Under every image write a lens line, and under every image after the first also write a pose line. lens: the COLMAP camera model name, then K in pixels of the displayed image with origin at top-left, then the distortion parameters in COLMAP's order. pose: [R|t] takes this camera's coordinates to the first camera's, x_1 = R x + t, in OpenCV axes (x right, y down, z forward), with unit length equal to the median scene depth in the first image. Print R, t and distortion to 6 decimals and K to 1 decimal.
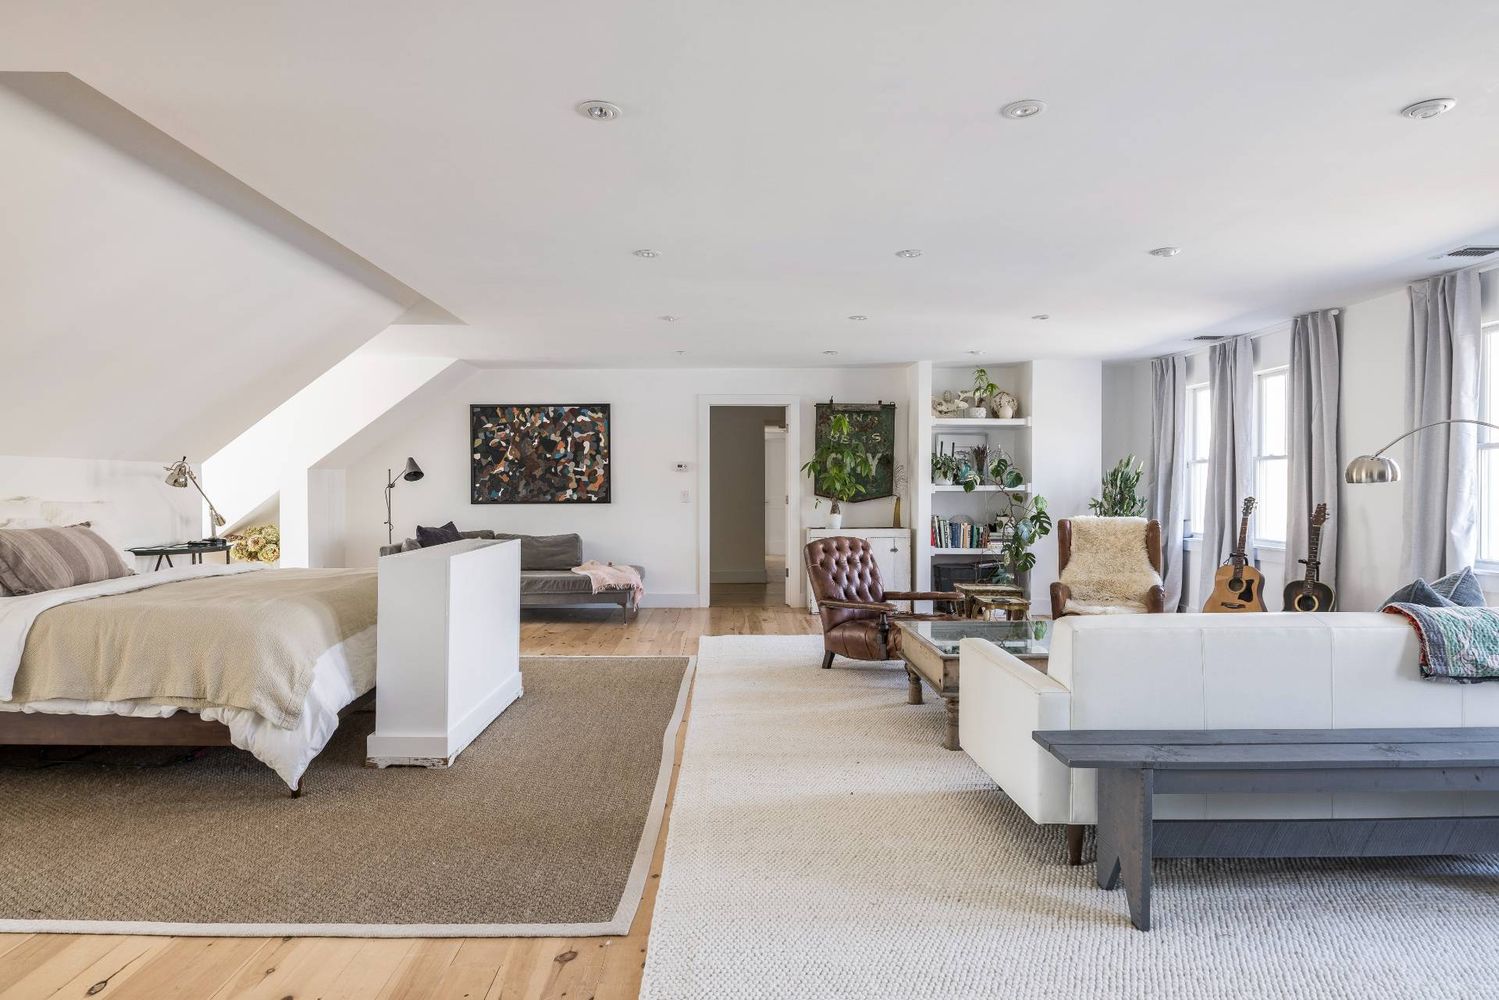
lens RADIAL K [[860.2, 0, 750.1], [0, 860.2, 499.3], [0, 0, 1]] dist [0.003970, 0.000008]
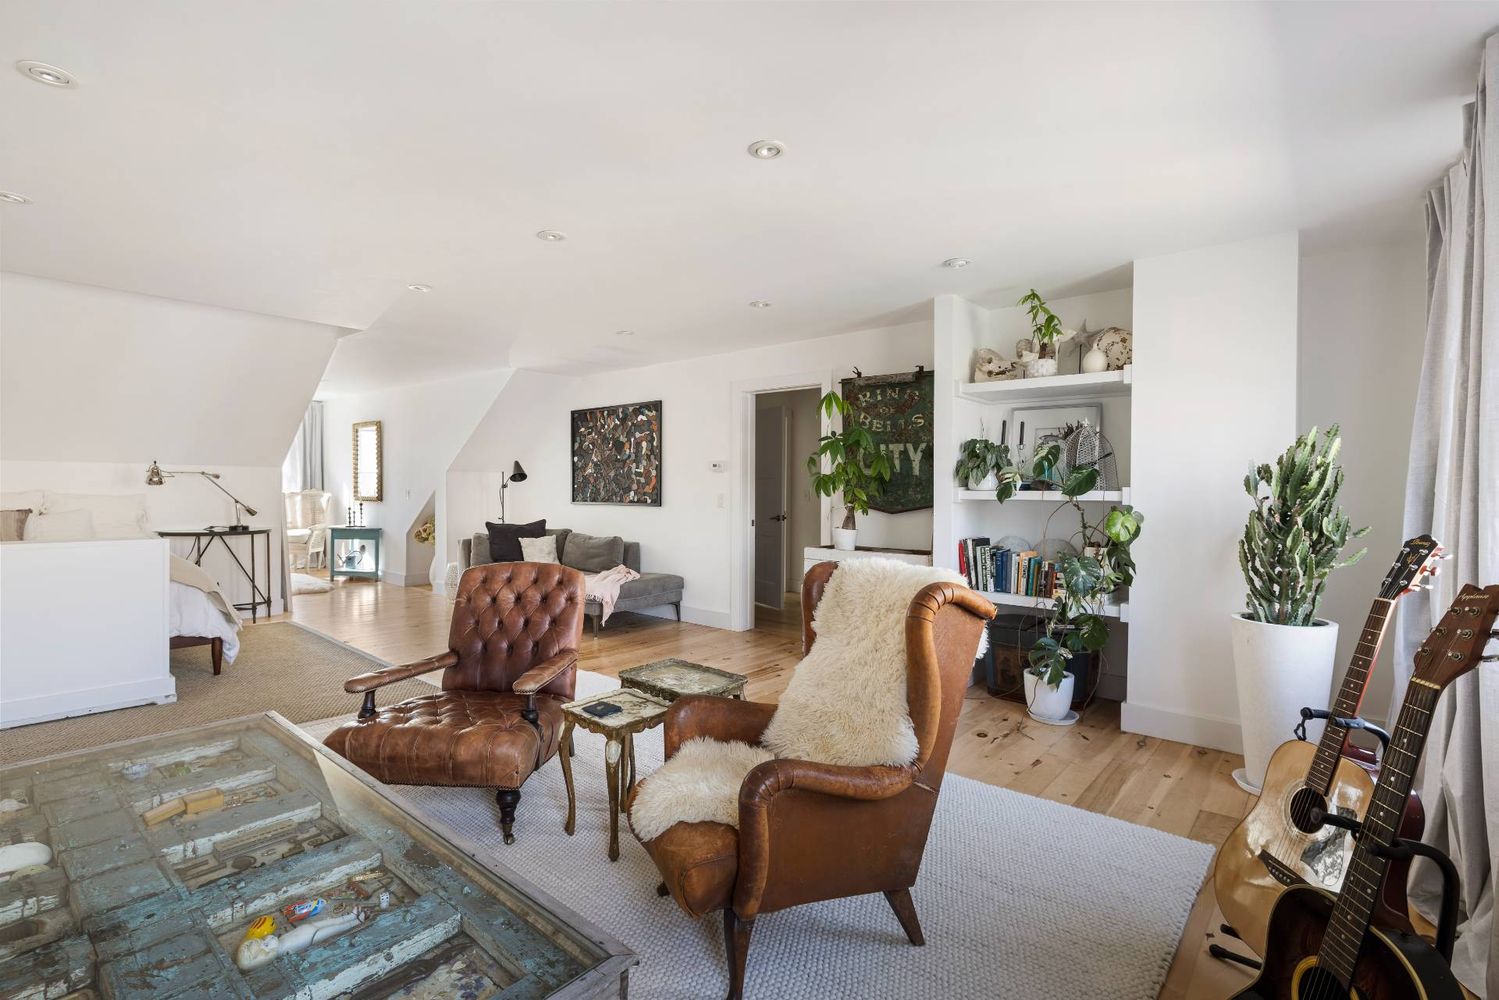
lens RADIAL K [[699.3, 0, 749.9], [0, 699.3, 501.2], [0, 0, 1]] dist [0.010221, 0.000180]
pose [[0.751539, 0.020131, -0.659381, 0.418479], [-0.019856, 0.999772, 0.007892, -0.008842], [0.659390, 0.007162, 0.751767, 0.489994]]
